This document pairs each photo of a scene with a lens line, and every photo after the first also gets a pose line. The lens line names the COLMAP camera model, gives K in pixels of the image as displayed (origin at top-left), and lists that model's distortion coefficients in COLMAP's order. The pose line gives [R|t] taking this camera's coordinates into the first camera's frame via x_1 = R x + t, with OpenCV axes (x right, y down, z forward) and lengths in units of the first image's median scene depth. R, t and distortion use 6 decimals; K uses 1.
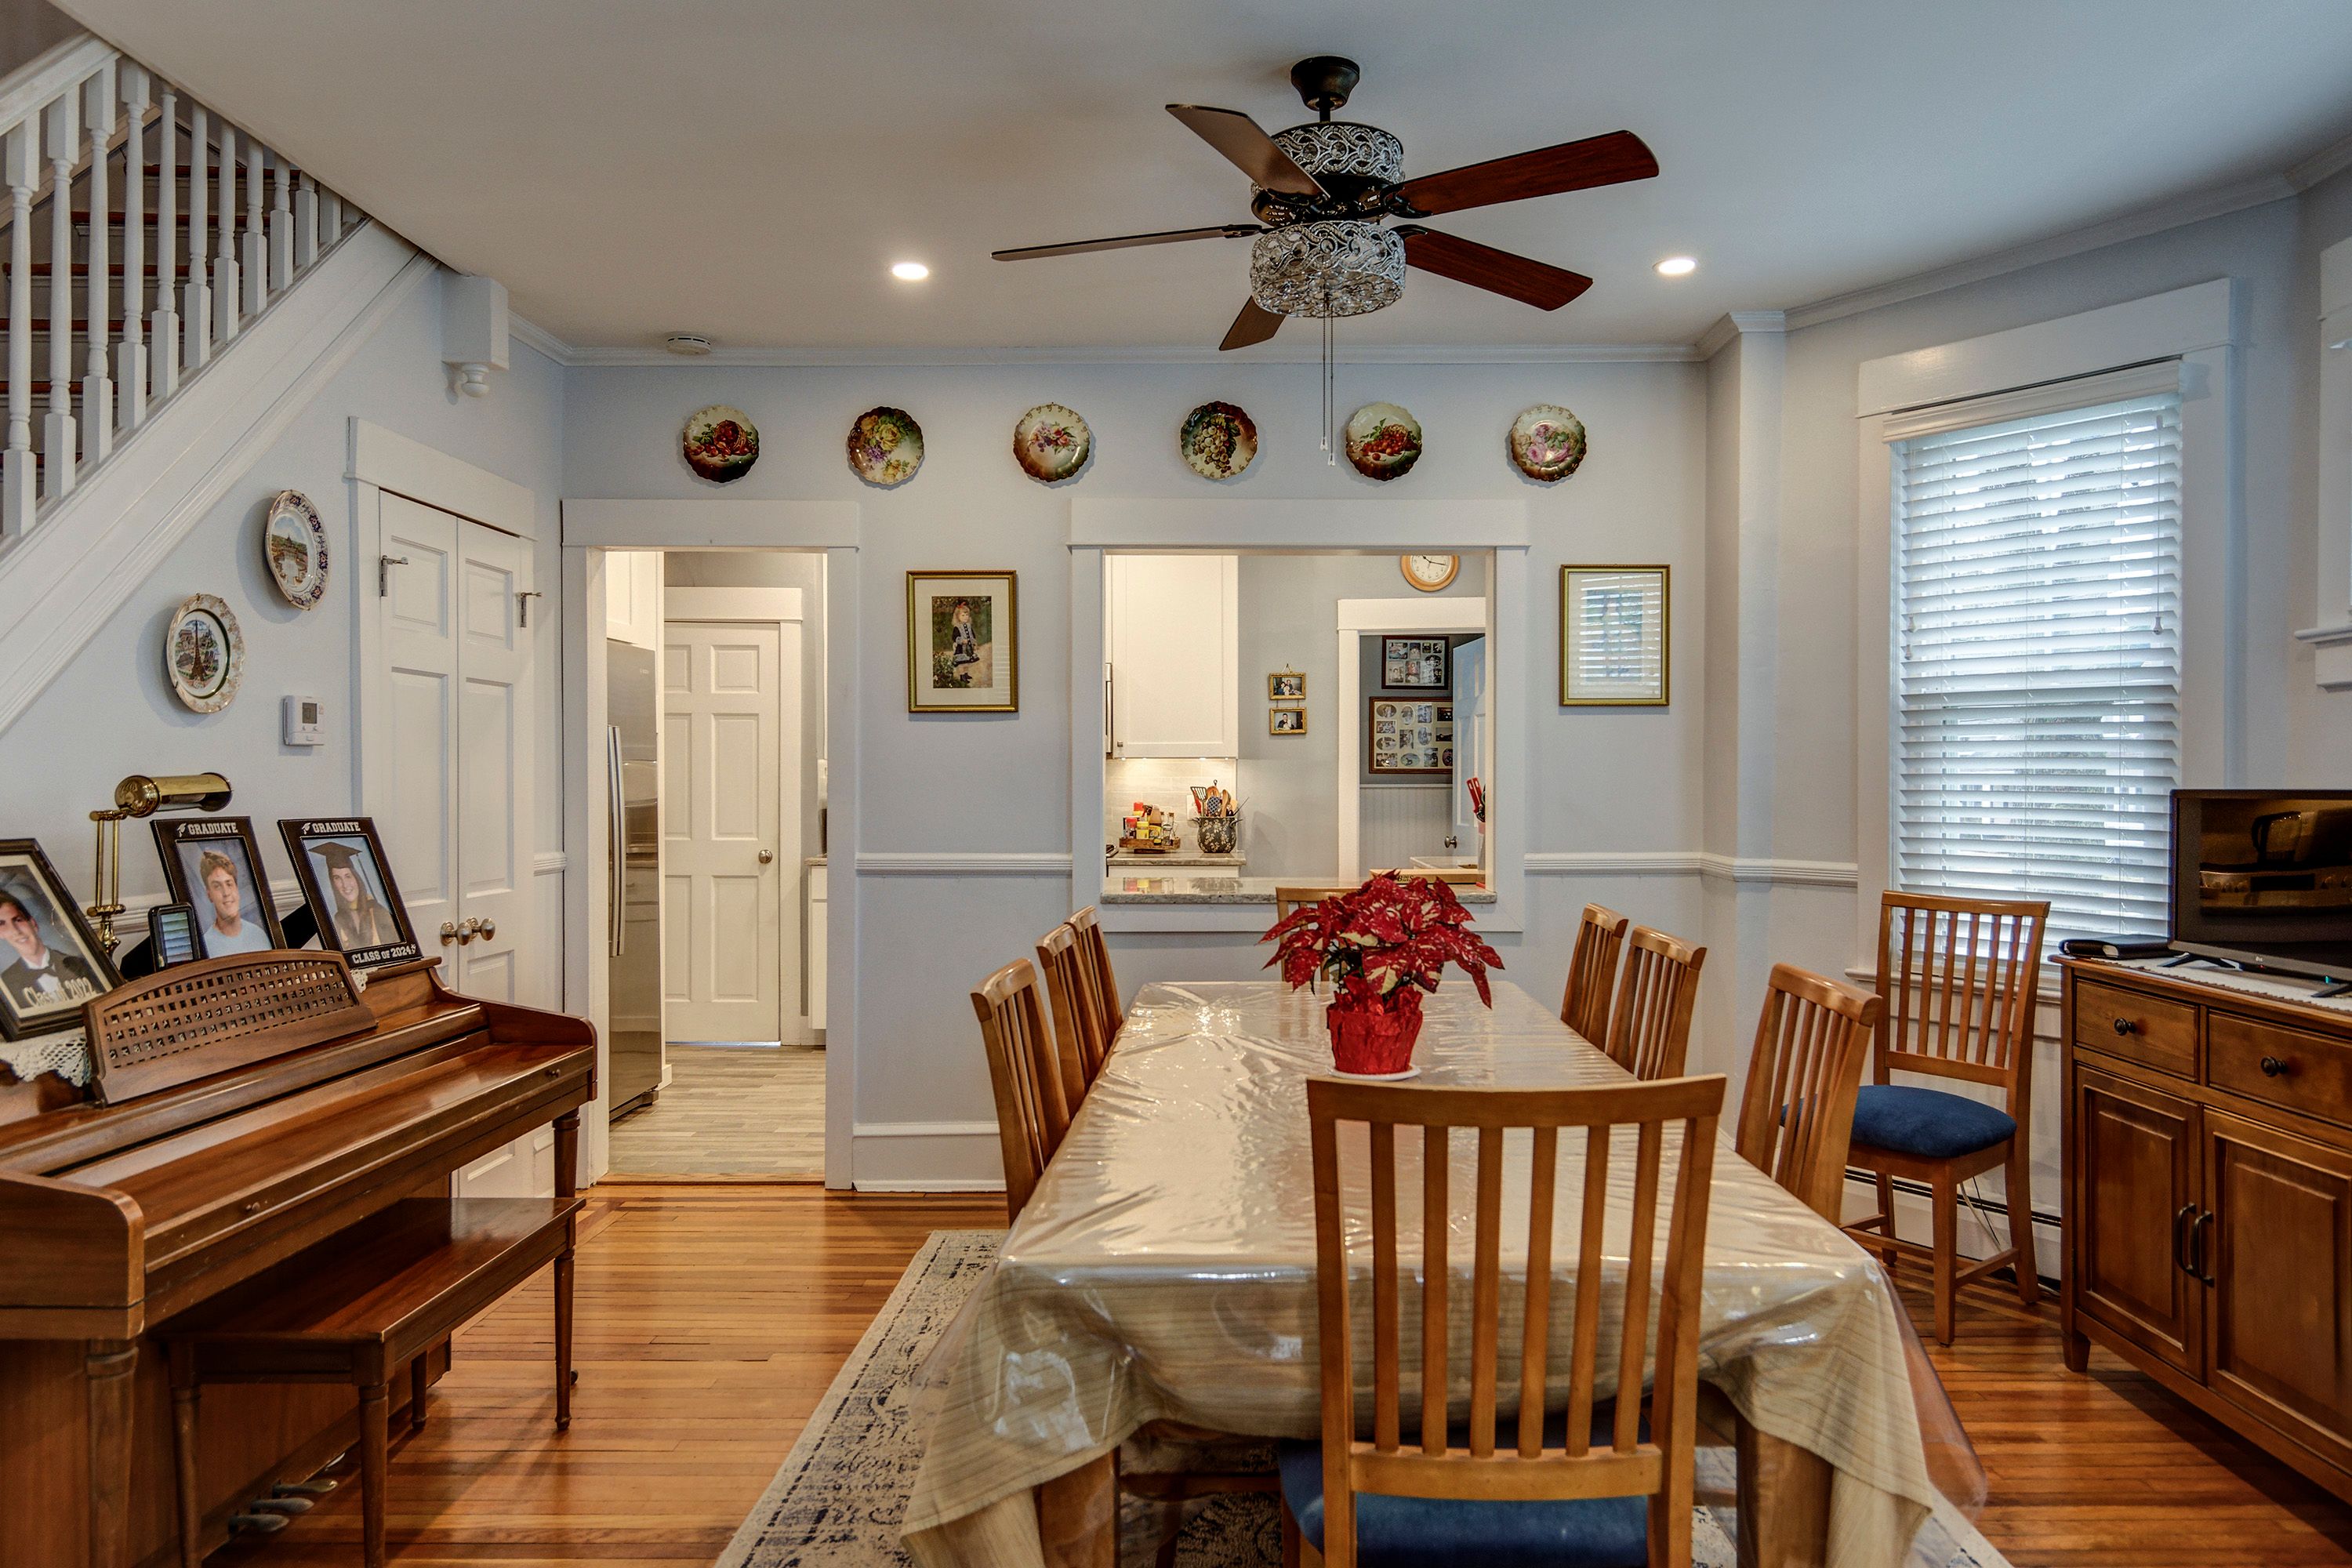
lens RADIAL K [[1525.0, 0, 1223.2], [0, 1525.0, 789.0], [0, 0, 1]] dist [0.009863, -0.001589]
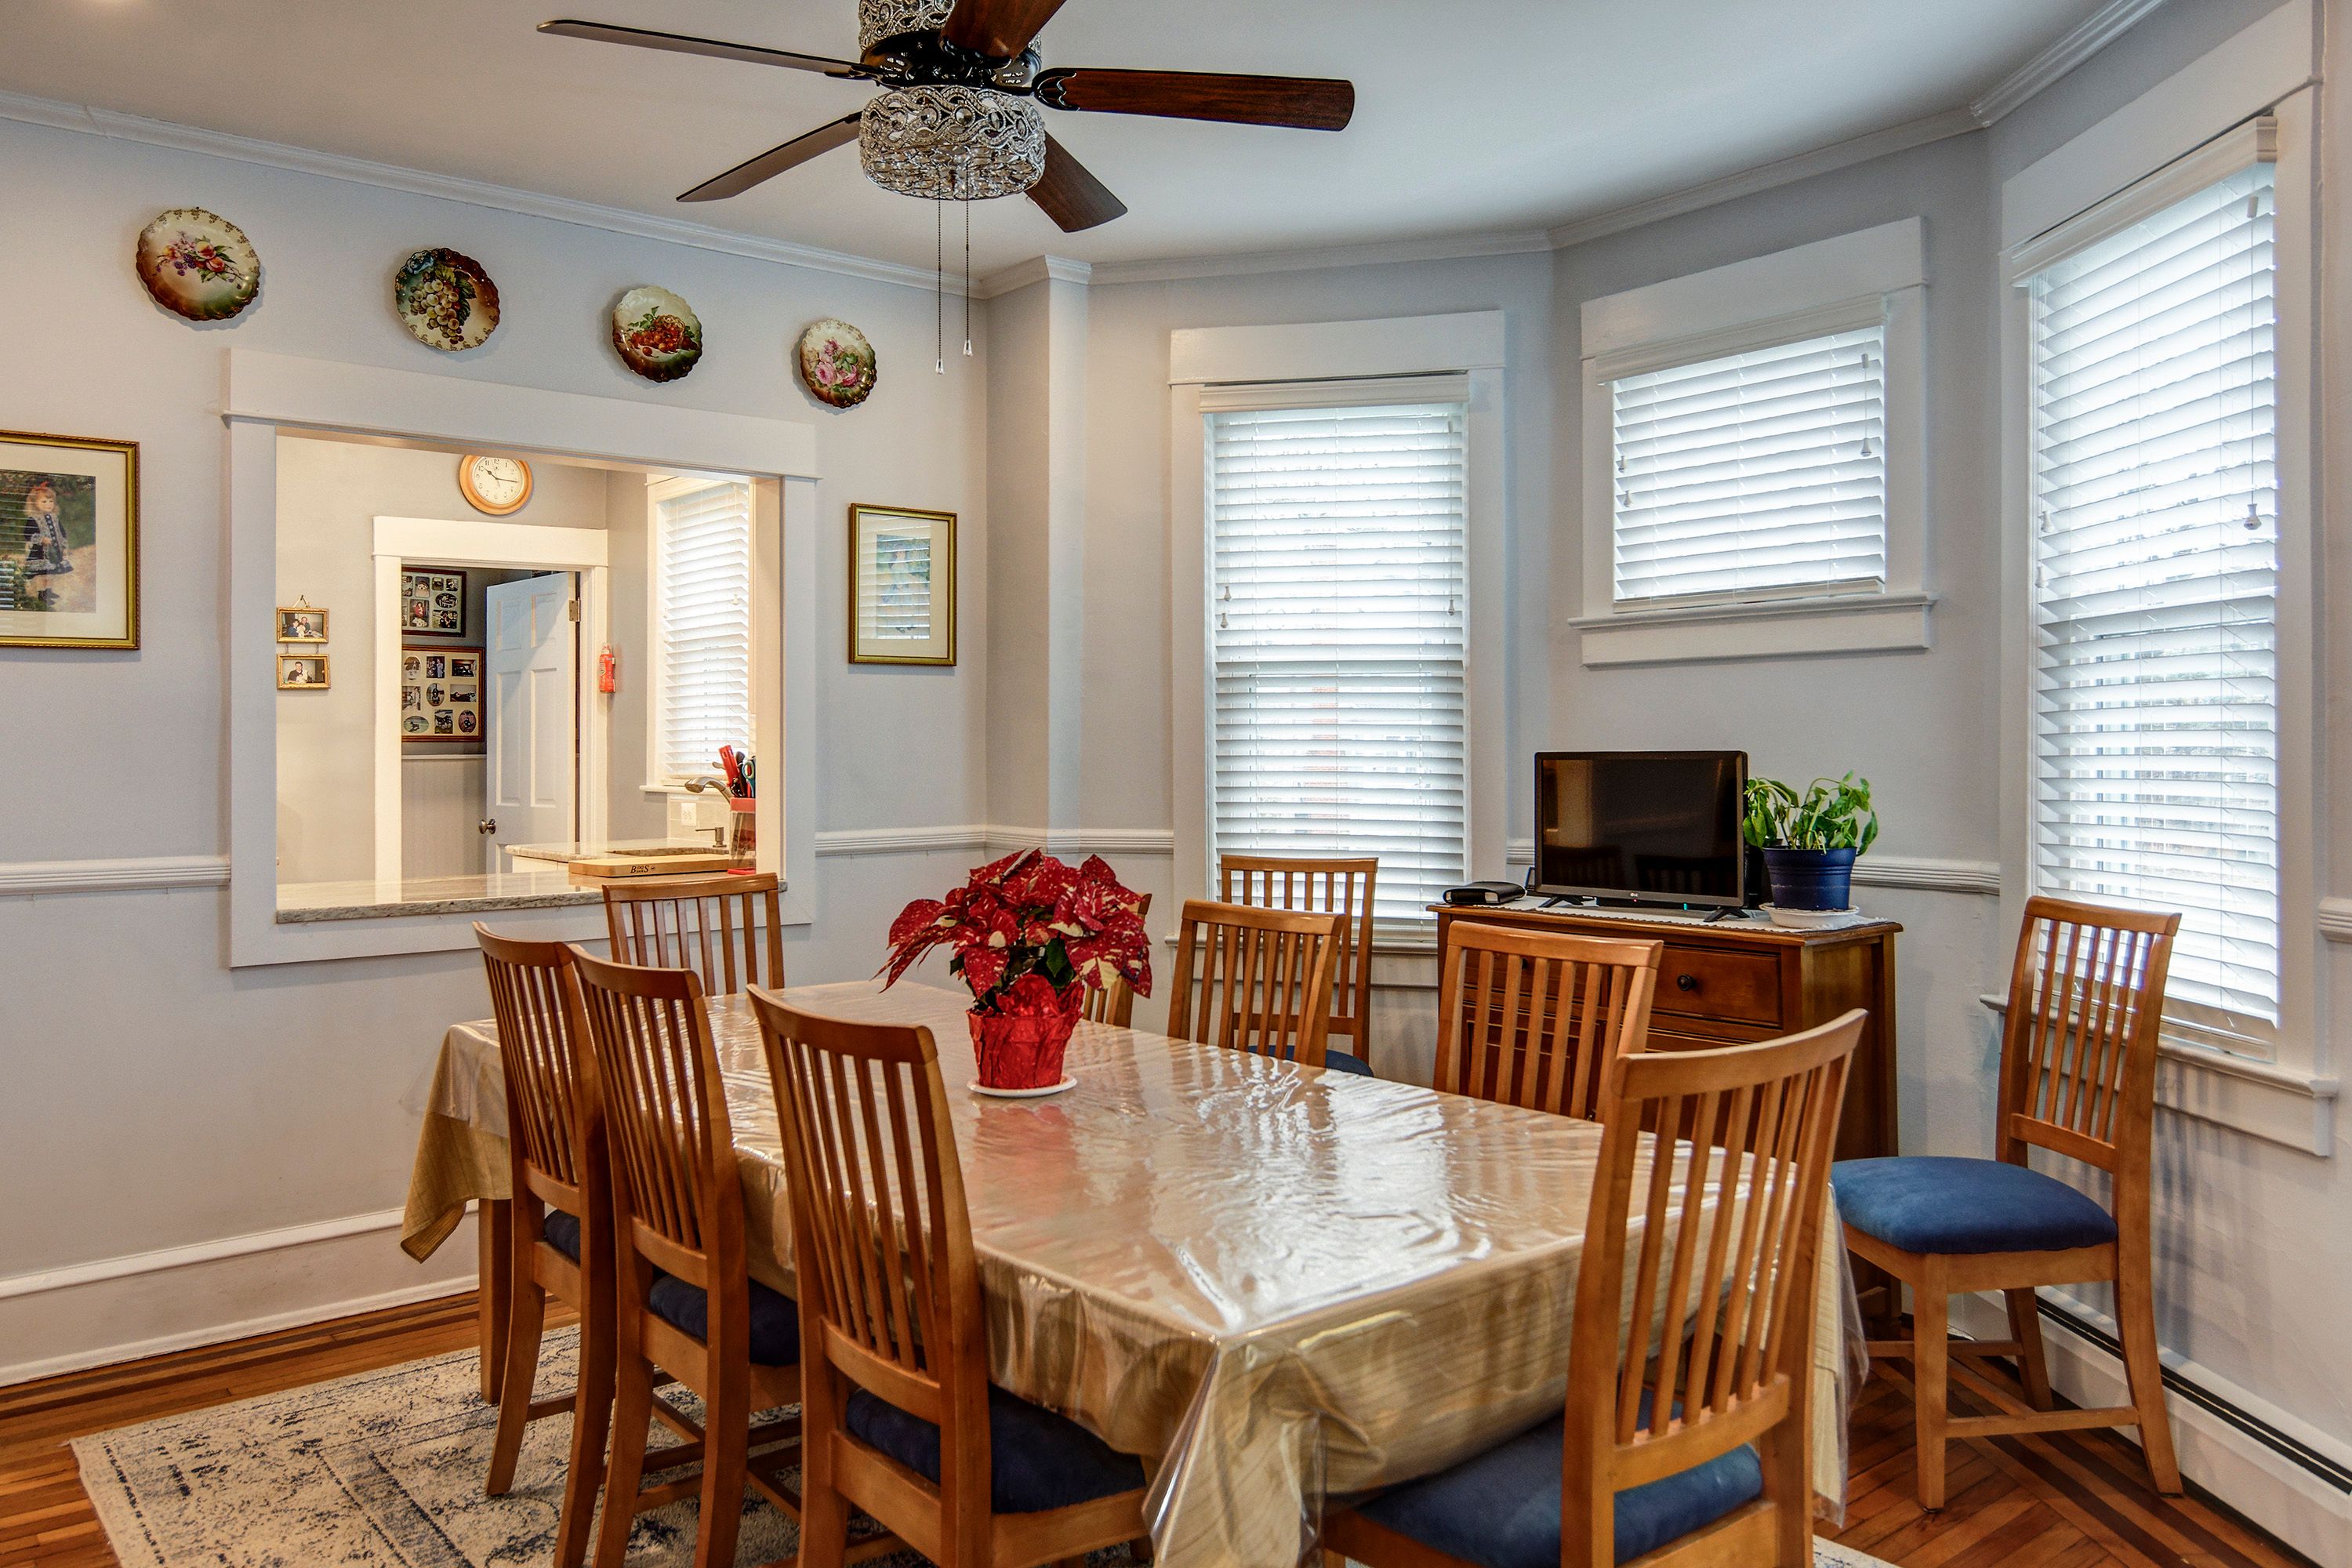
lens RADIAL K [[1733.5, 0, 1172.7], [0, 1733.5, 730.6], [0, 0, 1]] dist [-0.000261, 0.003242]
pose [[0.775017, 0.003137, 0.631933, -0.316258], [0.007767, 0.999865, -0.014490, 0.000355], [-0.631893, 0.016139, 0.774888, 0.130612]]
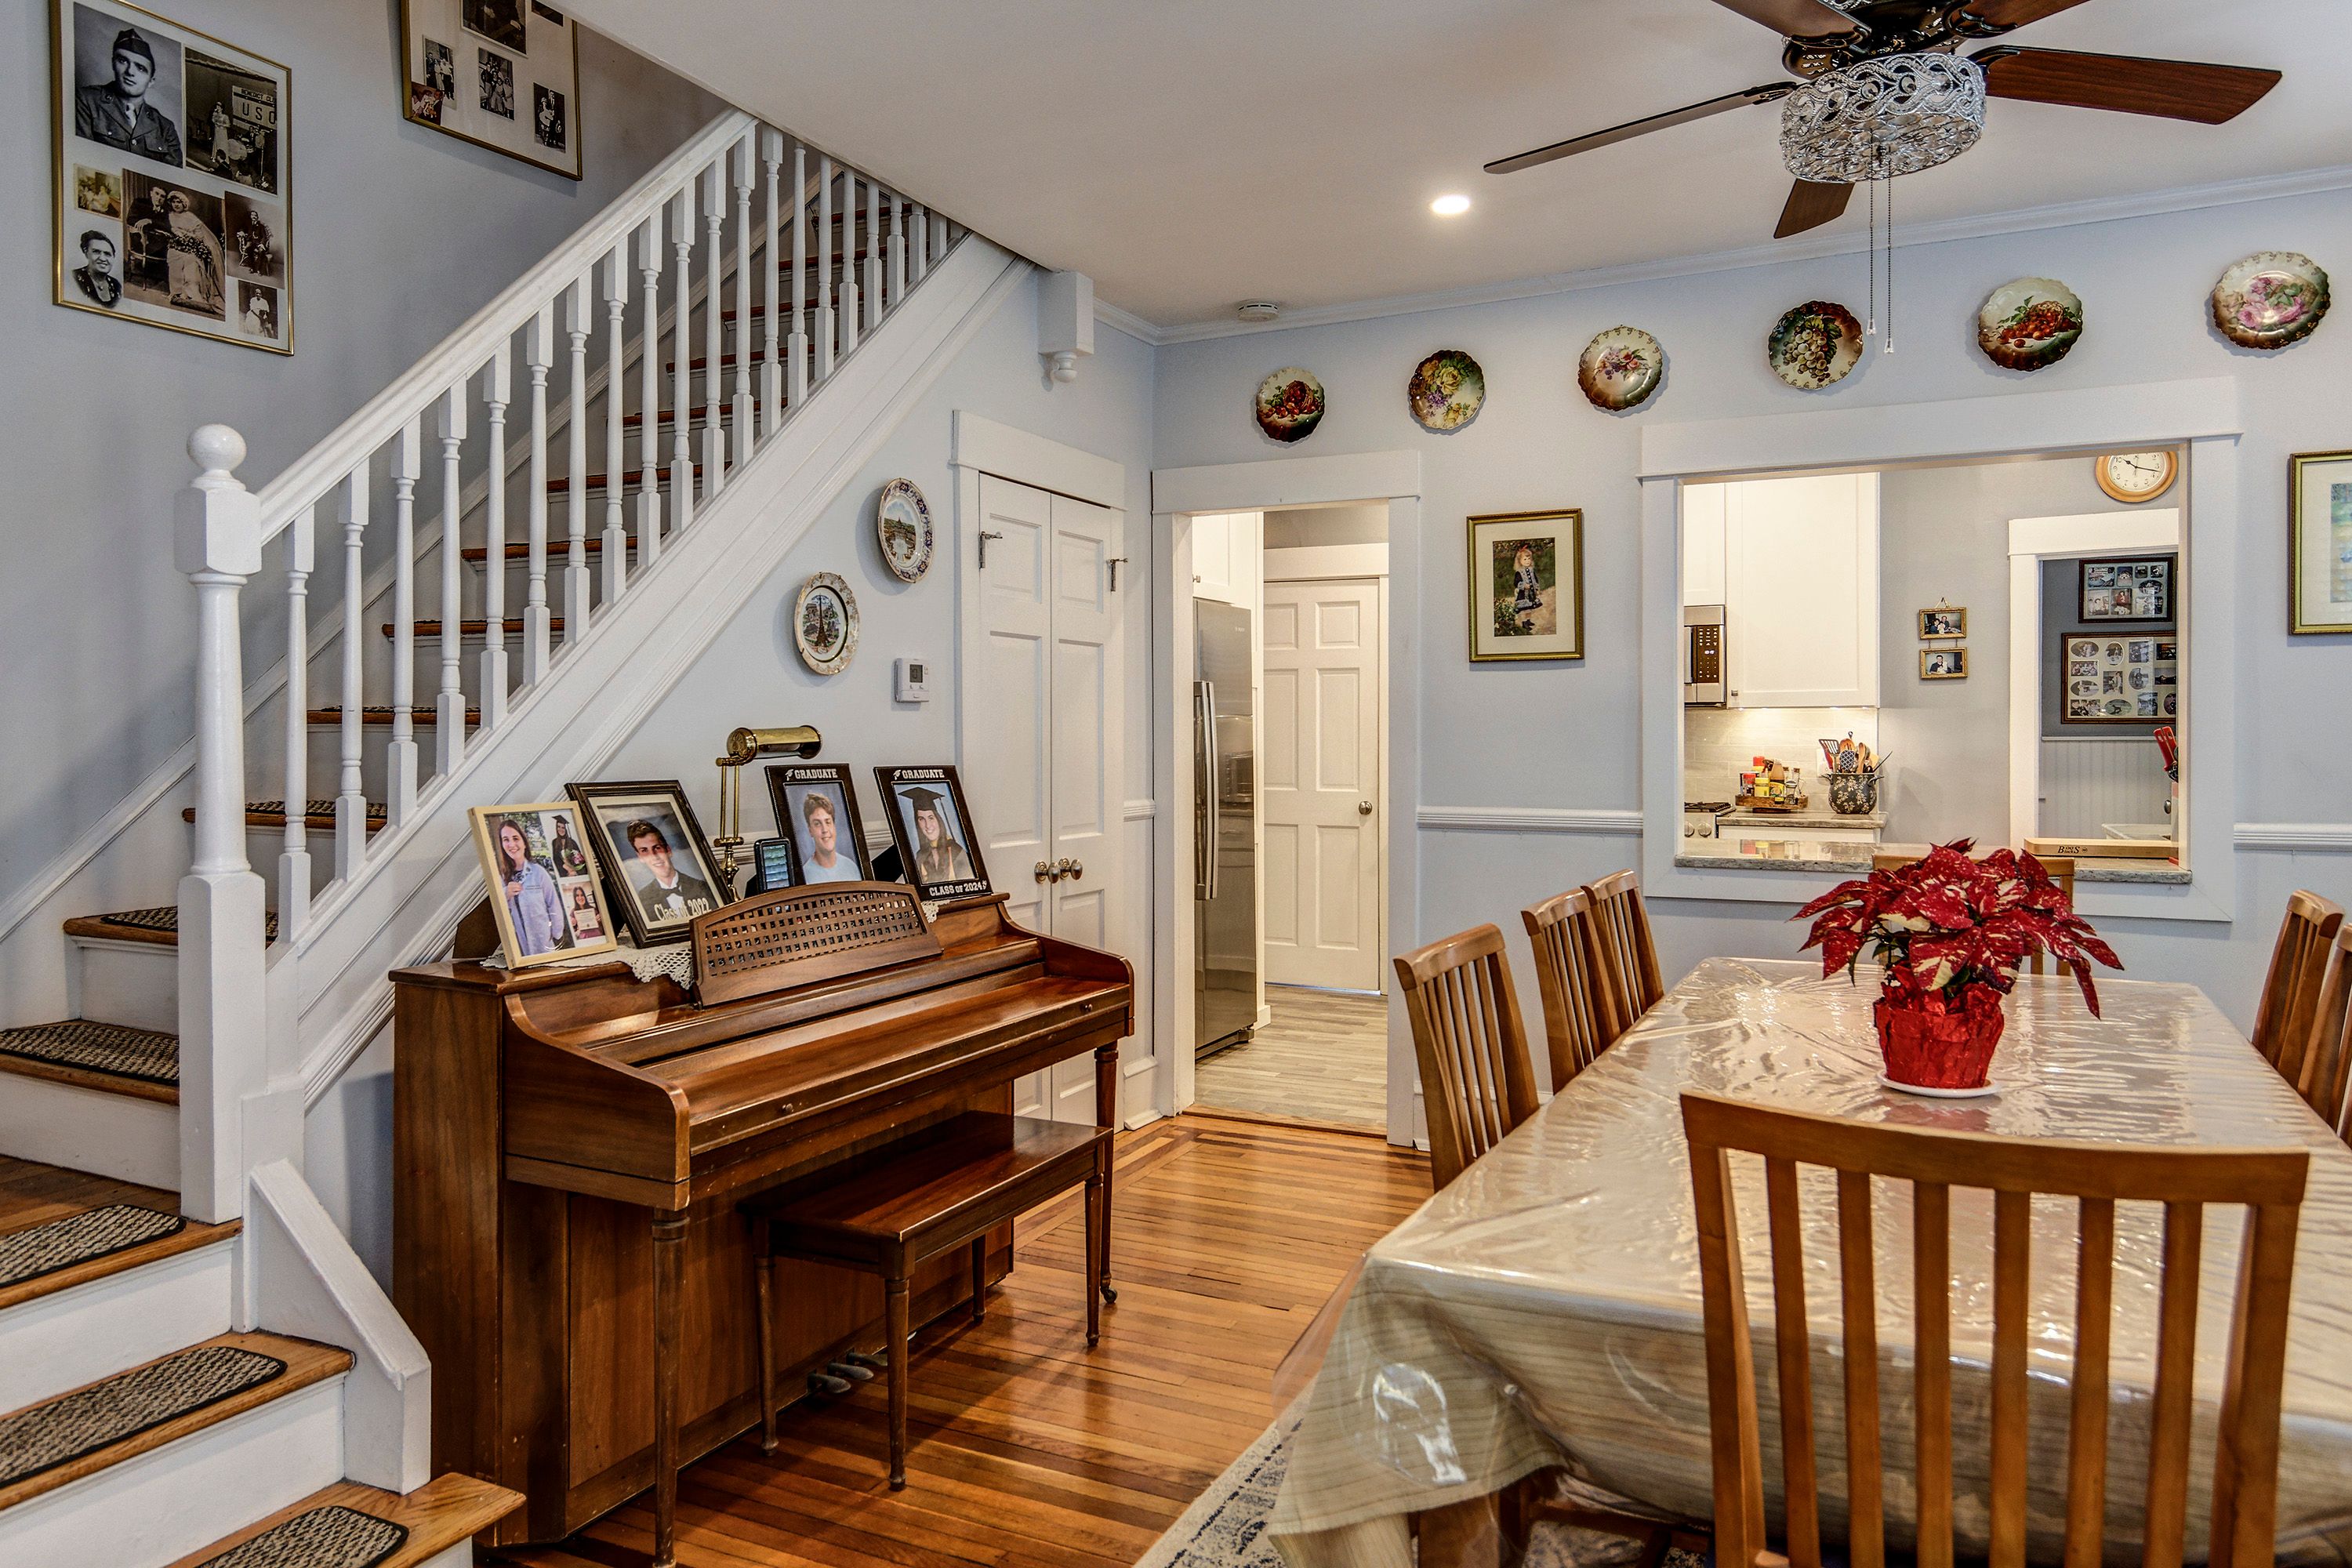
lens RADIAL K [[1525.0, 0, 1183.6], [0, 1525.0, 737.6], [0, 0, 1]] dist [0.009863, -0.001589]
pose [[0.899210, -0.000746, -0.437516, 0.065547], [-0.000707, 0.999995, -0.003159, 0.001221], [0.437516, 0.003150, 0.899205, 0.056893]]
